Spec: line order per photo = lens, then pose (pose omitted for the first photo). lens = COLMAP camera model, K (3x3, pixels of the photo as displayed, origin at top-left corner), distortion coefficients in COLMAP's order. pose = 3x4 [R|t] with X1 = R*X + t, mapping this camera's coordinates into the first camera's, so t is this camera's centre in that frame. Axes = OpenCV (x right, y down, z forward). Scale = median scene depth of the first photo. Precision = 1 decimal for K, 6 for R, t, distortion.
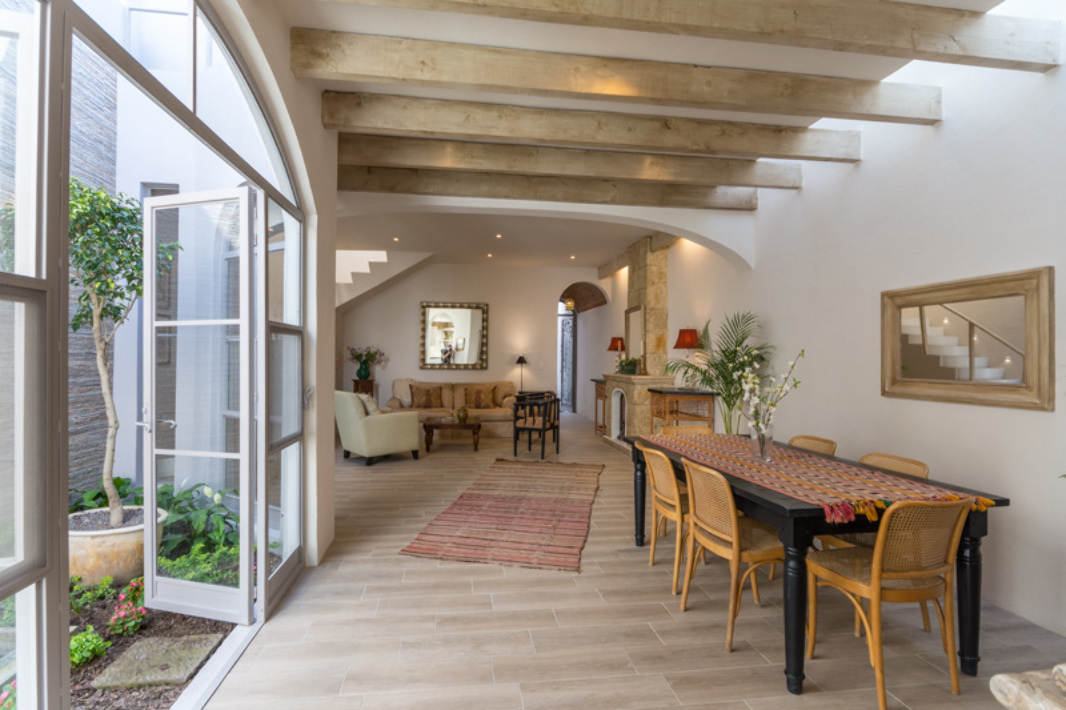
lens RADIAL K [[529.5, 0, 533.0], [0, 529.5, 355.0], [0, 0, 1]] dist [-0.000144, 0.000019]
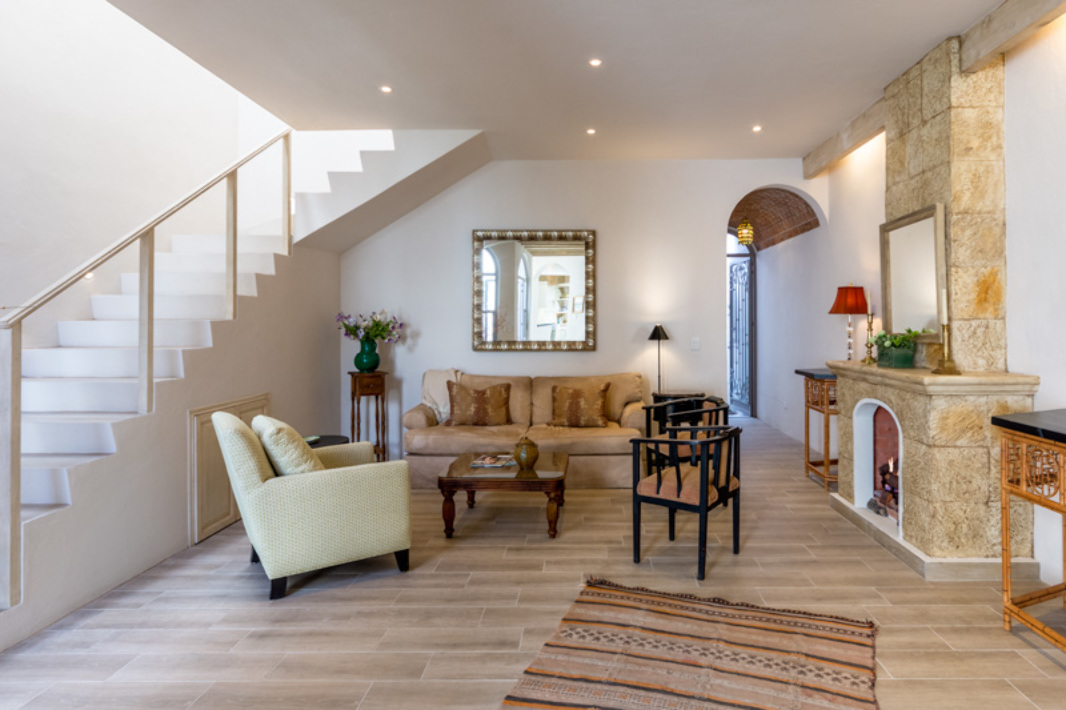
lens RADIAL K [[836.4, 0, 535.9], [0, 836.4, 311.1], [0, 0, 1]] dist [-0.002658, -0.000592]
pose [[0.984787, -0.013350, -0.173254, 0.003854], [0.011009, 0.999835, -0.014465, -0.002492], [0.173418, 0.012337, 0.984771, 0.199498]]
